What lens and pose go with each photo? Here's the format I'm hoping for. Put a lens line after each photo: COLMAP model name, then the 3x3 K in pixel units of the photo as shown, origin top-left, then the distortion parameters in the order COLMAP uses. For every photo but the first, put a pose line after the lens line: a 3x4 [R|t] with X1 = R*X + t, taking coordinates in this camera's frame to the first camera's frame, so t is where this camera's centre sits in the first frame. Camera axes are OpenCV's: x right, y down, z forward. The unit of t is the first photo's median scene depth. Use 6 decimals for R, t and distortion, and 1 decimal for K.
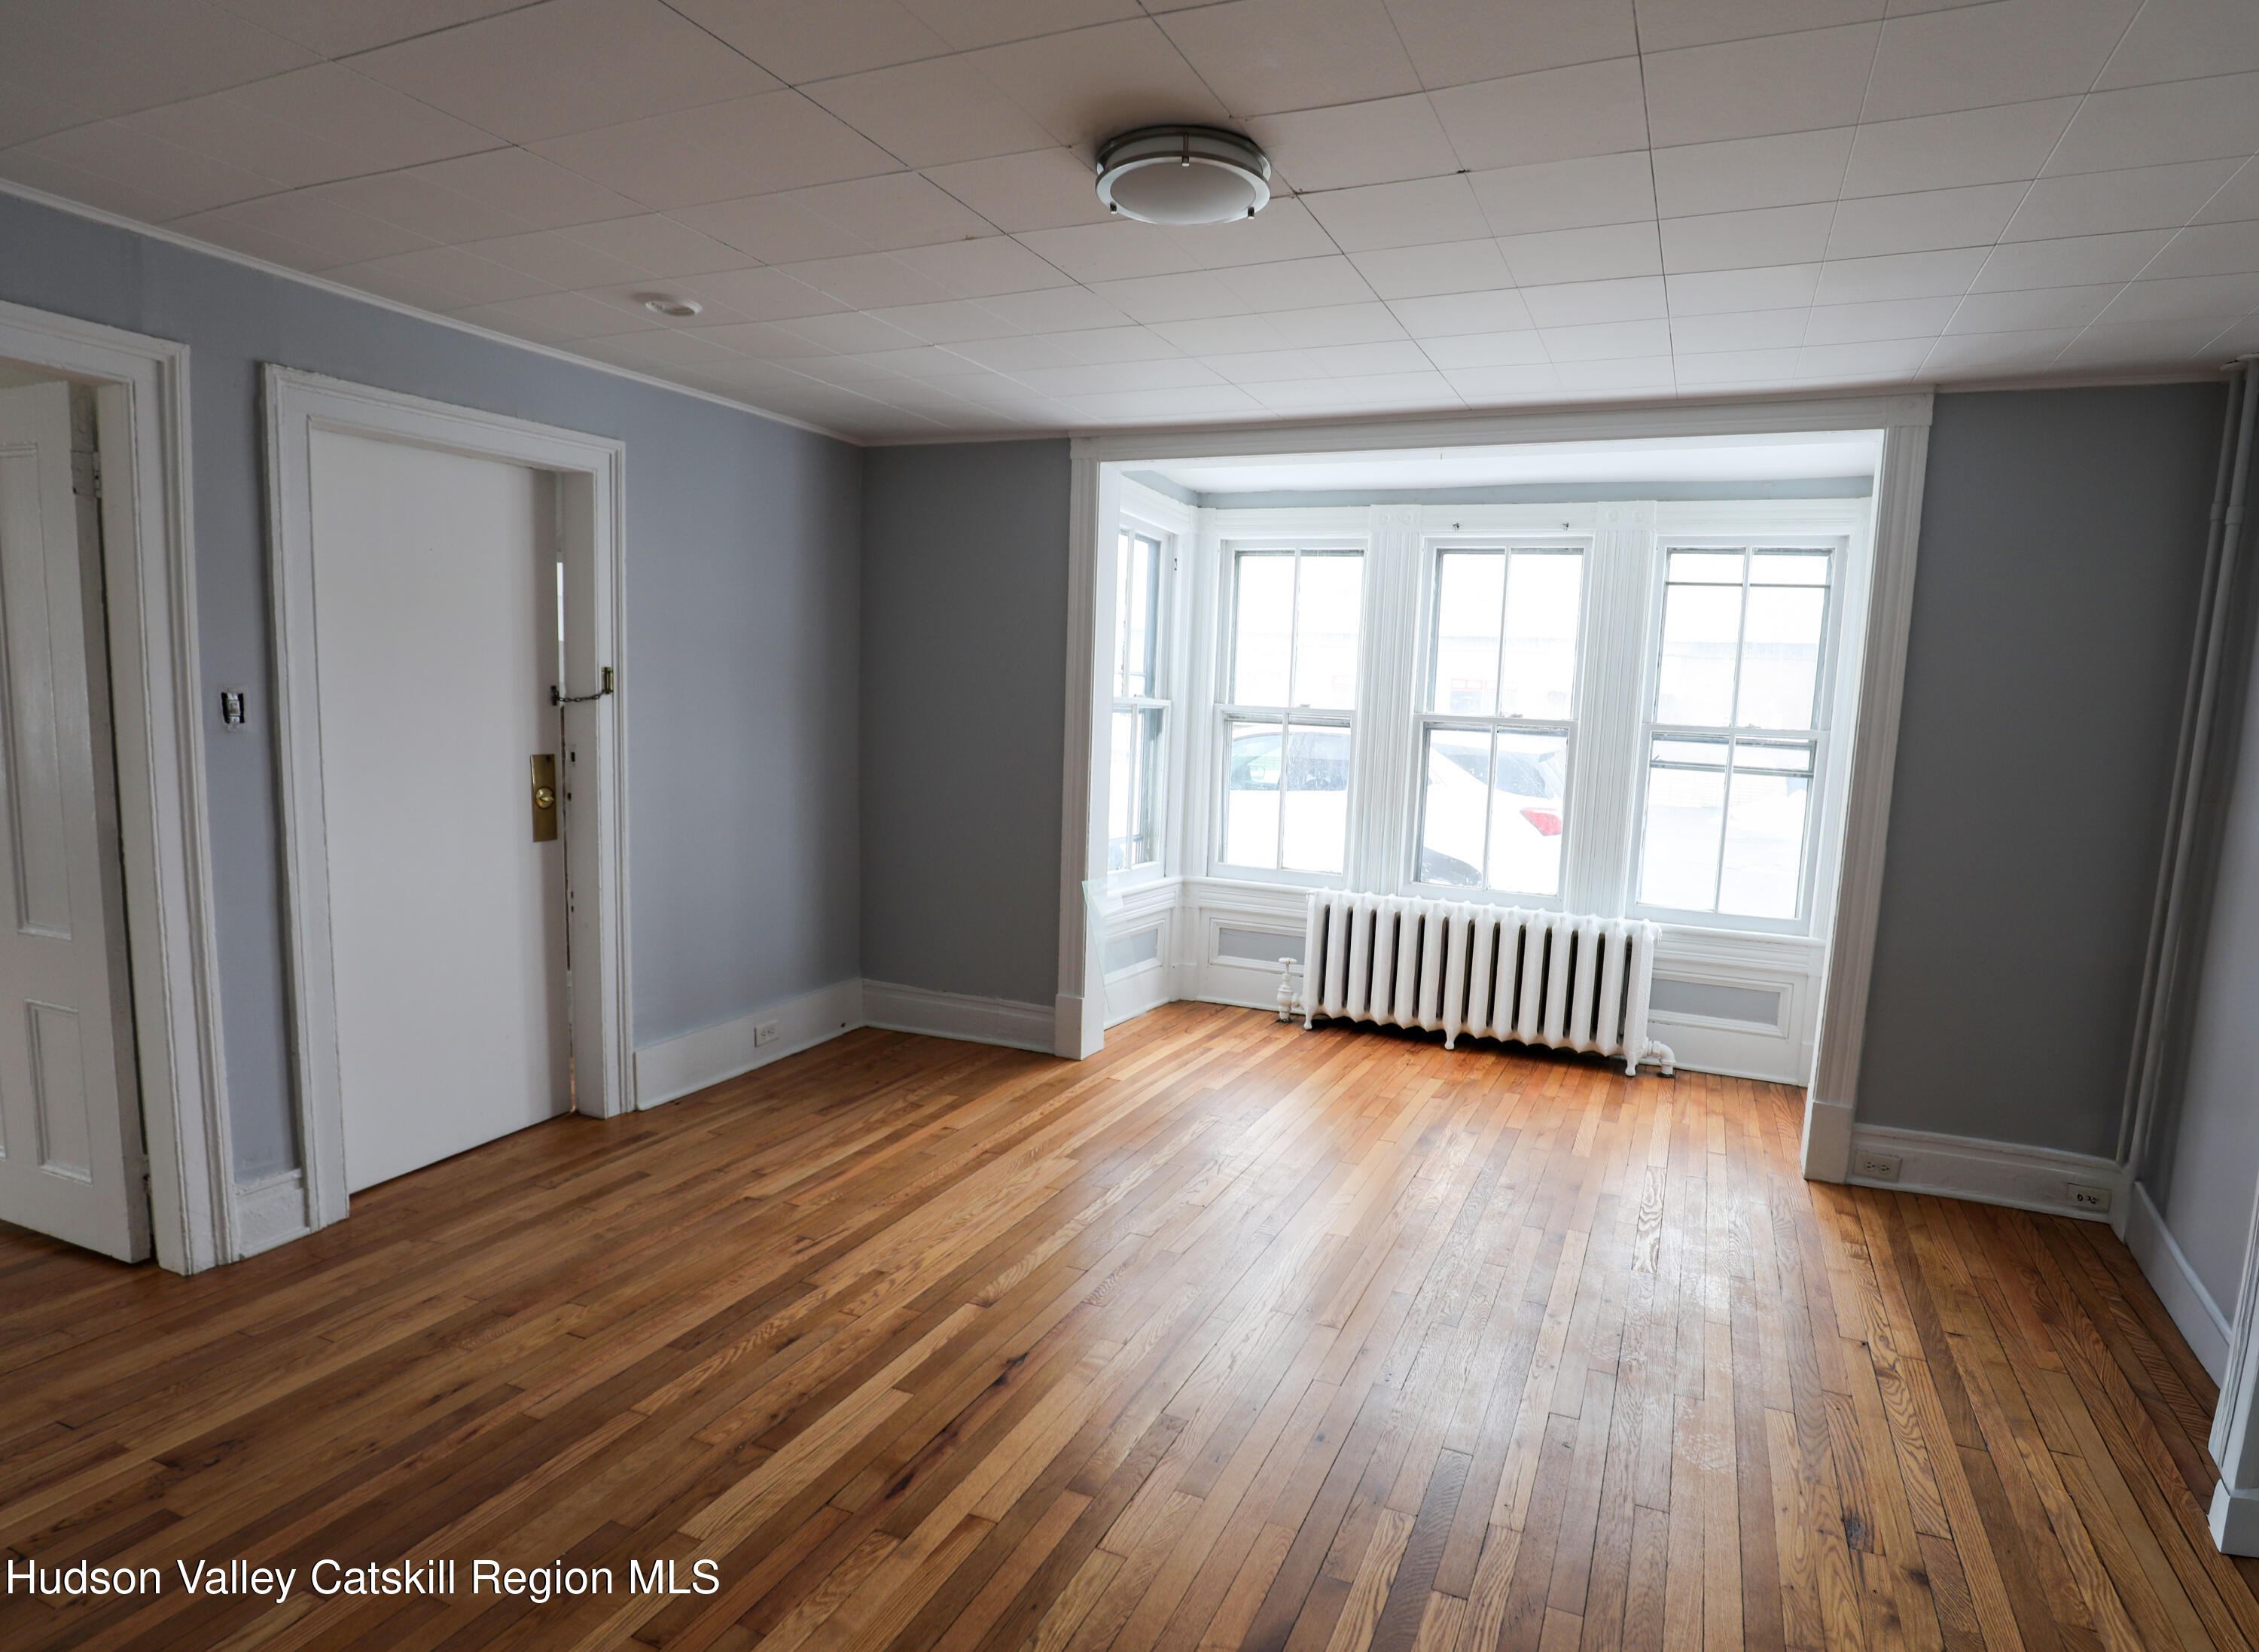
lens RADIAL K [[1276.1, 0, 1162.6], [0, 1276.1, 859.9], [0, 0, 1]] dist [-0.004929, -0.001596]
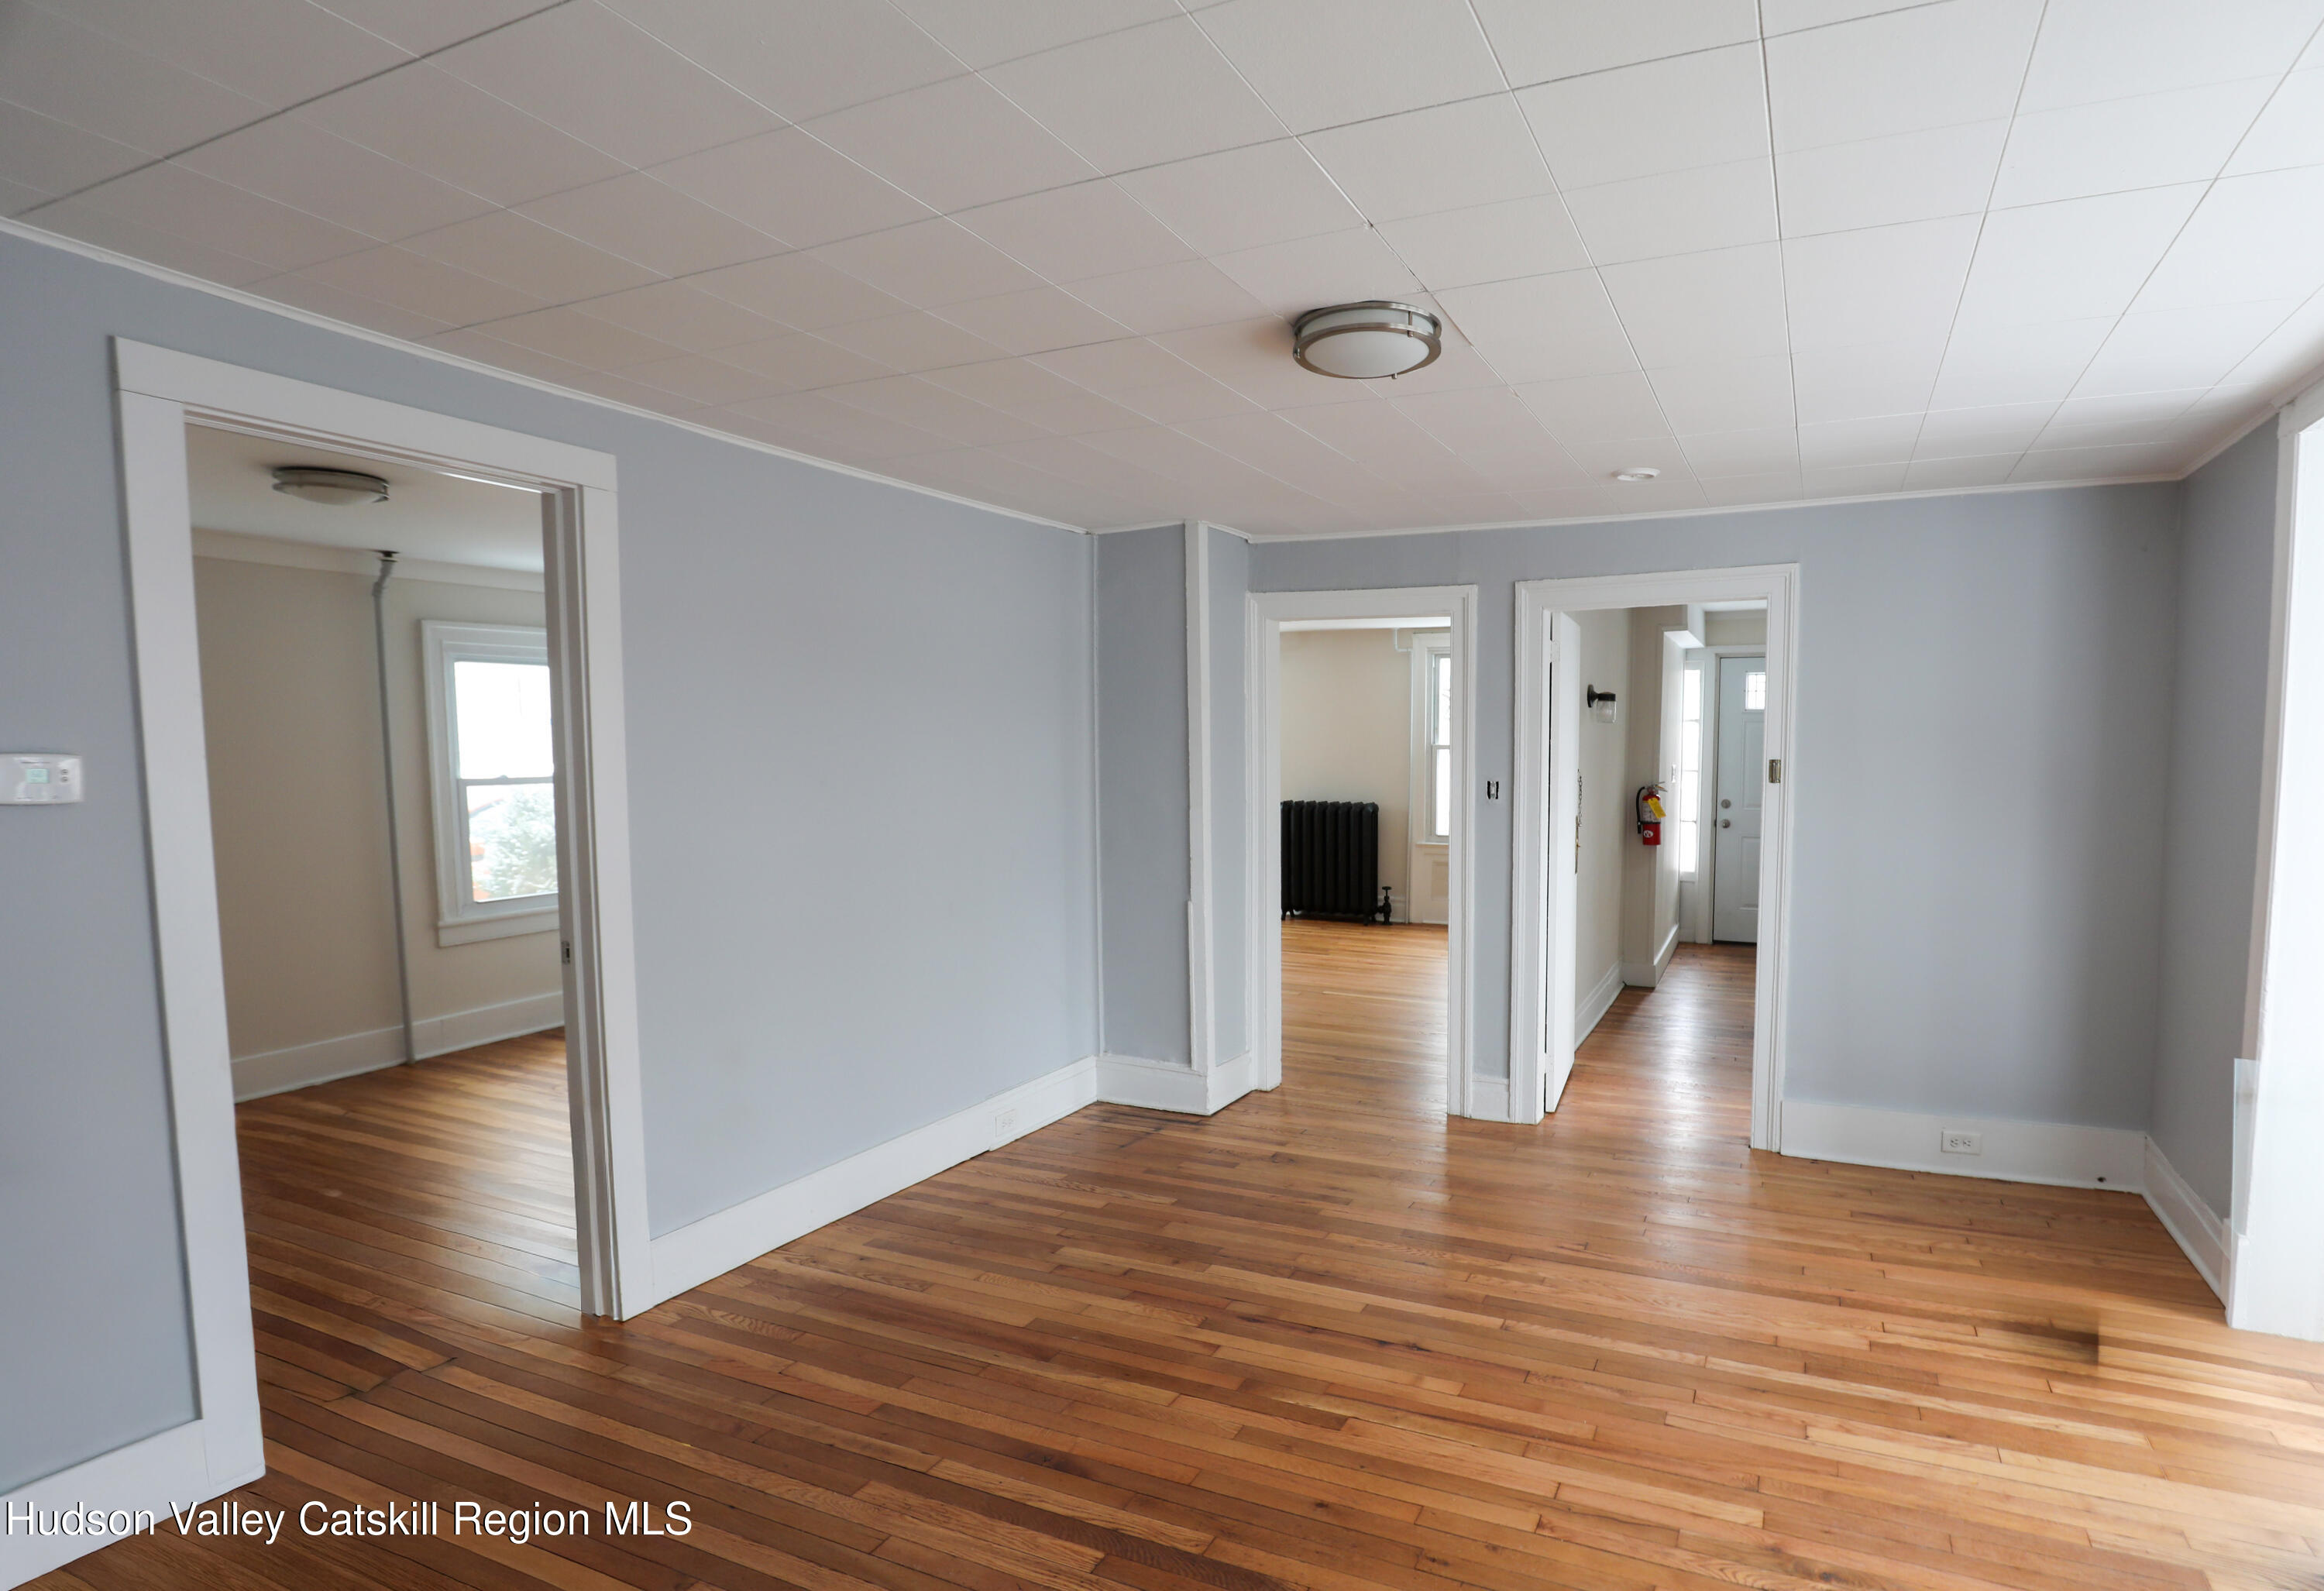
lens RADIAL K [[1205.5, 0, 1284.0], [0, 1205.5, 860.9], [0, 0, 1]] dist [-0.020592, -0.000877]
pose [[-0.021023, 0.062836, -0.997802, 0.812083], [-0.130578, 0.989302, 0.065052, -0.088313], [0.991215, 0.131659, -0.012593, 0.705911]]
